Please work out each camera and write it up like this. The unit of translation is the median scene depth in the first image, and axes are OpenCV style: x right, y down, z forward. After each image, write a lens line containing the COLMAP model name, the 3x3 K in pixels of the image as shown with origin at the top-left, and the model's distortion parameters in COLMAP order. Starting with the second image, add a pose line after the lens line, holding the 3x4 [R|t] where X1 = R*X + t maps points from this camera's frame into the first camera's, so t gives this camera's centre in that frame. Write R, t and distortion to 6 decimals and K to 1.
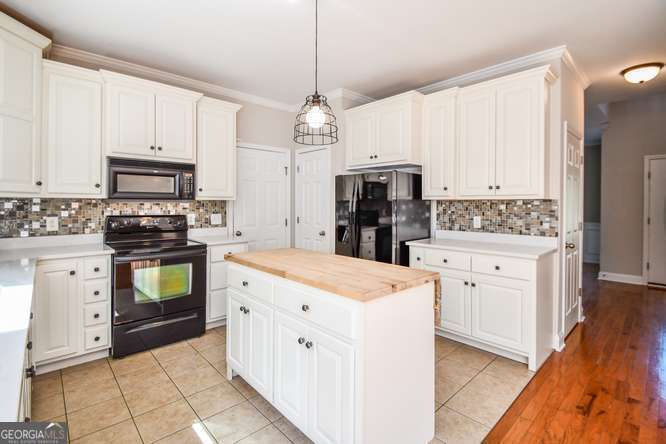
lens RADIAL K [[312.6, 0, 332.1], [0, 312.6, 203.9], [0, 0, 1]] dist [-0.000919, -0.000867]
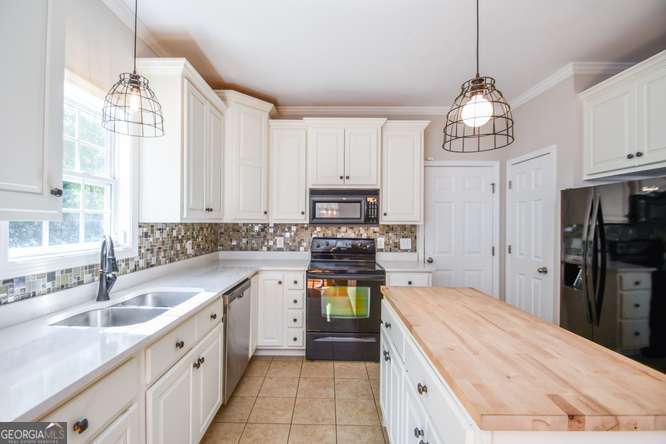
lens RADIAL K [[299.2, 0, 326.1], [0, 299.2, 222.3], [0, 0, 1]] dist [0.000342, -0.000668]
pose [[0.727479, 0.000766, -0.686130, 0.114658], [-0.005976, 0.999969, -0.005219, -0.015568], [0.686104, 0.007897, 0.727460, 0.199118]]
